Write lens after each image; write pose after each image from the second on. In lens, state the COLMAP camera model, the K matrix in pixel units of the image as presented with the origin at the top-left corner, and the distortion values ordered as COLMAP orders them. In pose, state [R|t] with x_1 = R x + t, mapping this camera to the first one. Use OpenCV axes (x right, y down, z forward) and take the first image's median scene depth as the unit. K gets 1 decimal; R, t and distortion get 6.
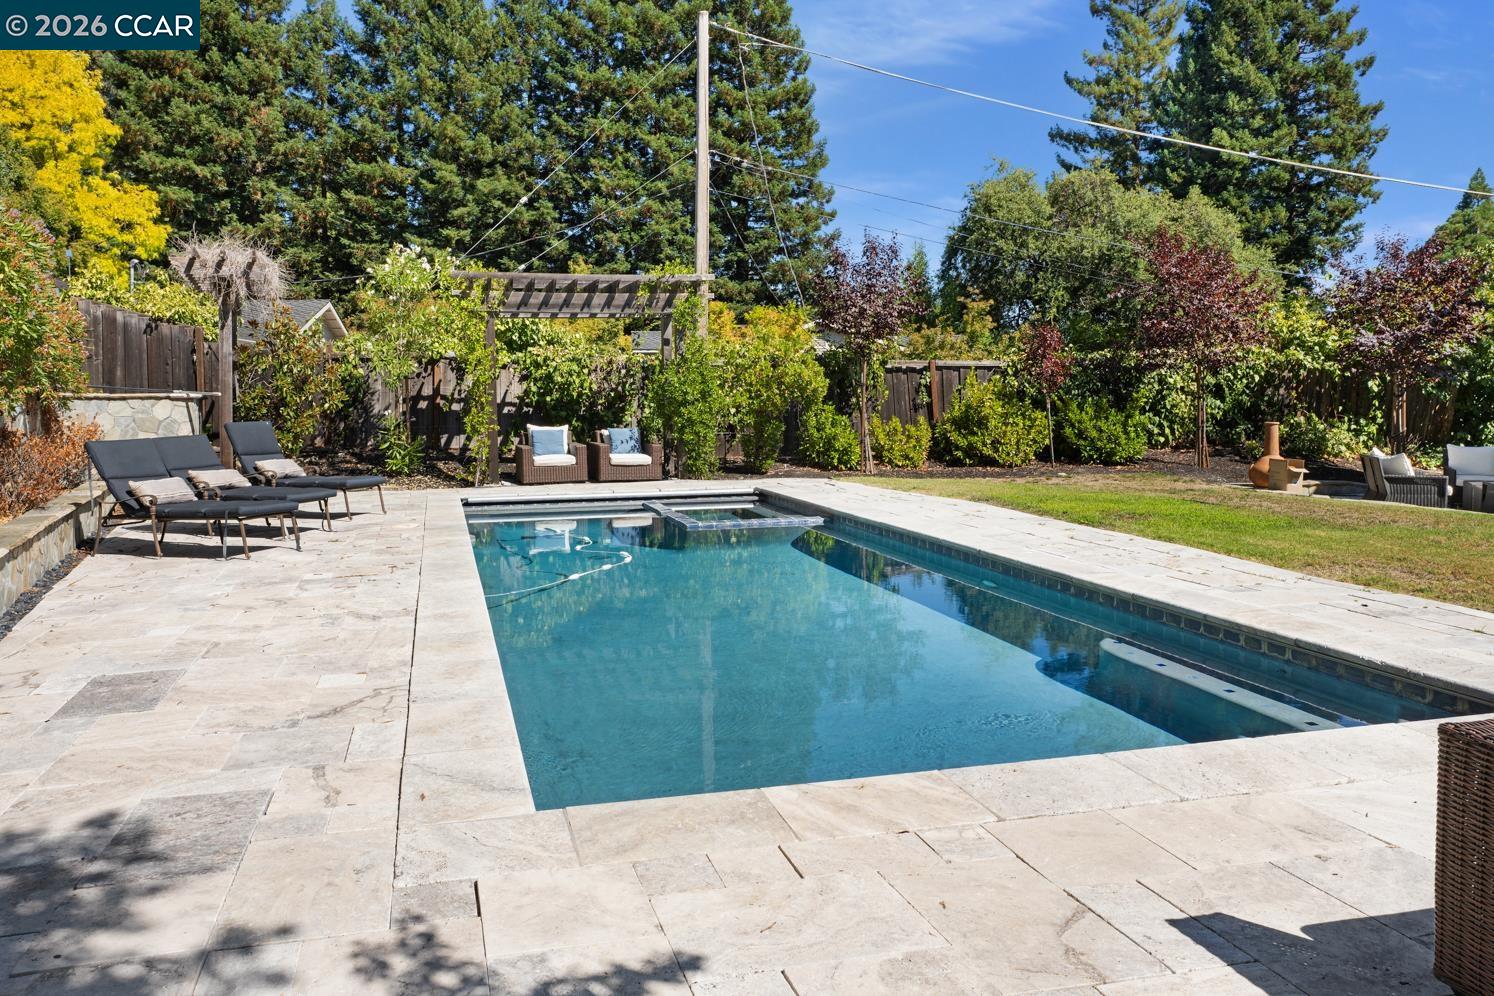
lens RADIAL K [[1046.8, 0, 775.3], [0, 1046.8, 476.0], [0, 0, 1]] dist [0.000776, -0.002012]
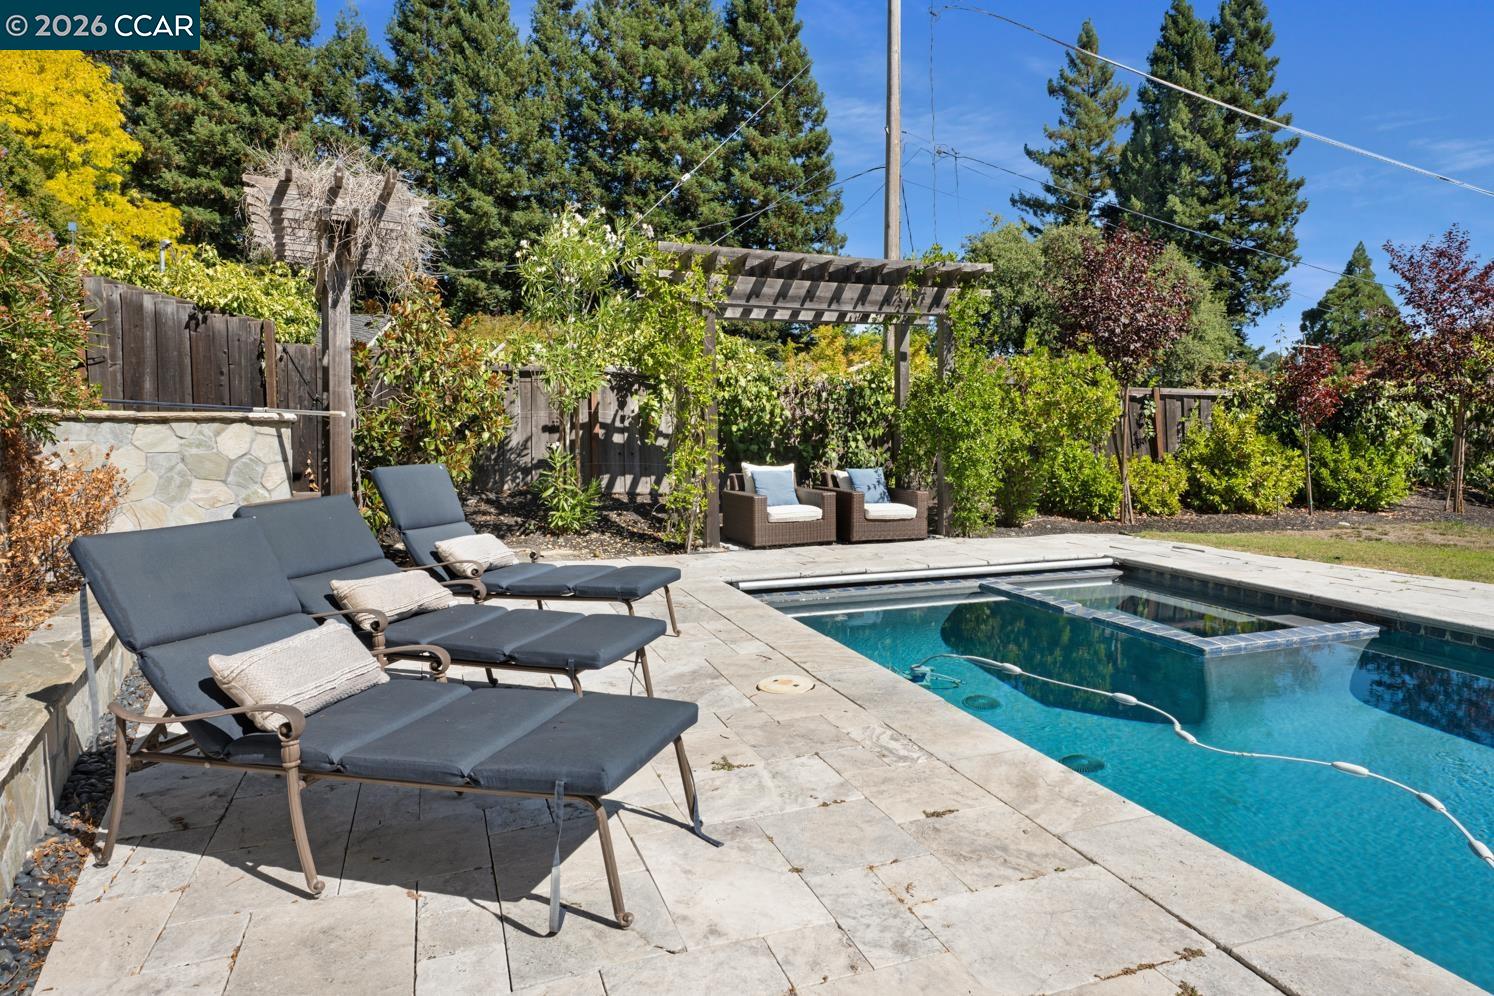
lens RADIAL K [[905.4, 0, 833.6], [0, 905.4, 517.0], [0, 0, 1]] dist [-0.006342, 0.000688]
pose [[0.995508, 0.000232, 0.094680, -0.060703], [-0.002233, 0.999776, 0.021036, -0.006524], [-0.094654, -0.021153, 0.995286, 0.094527]]
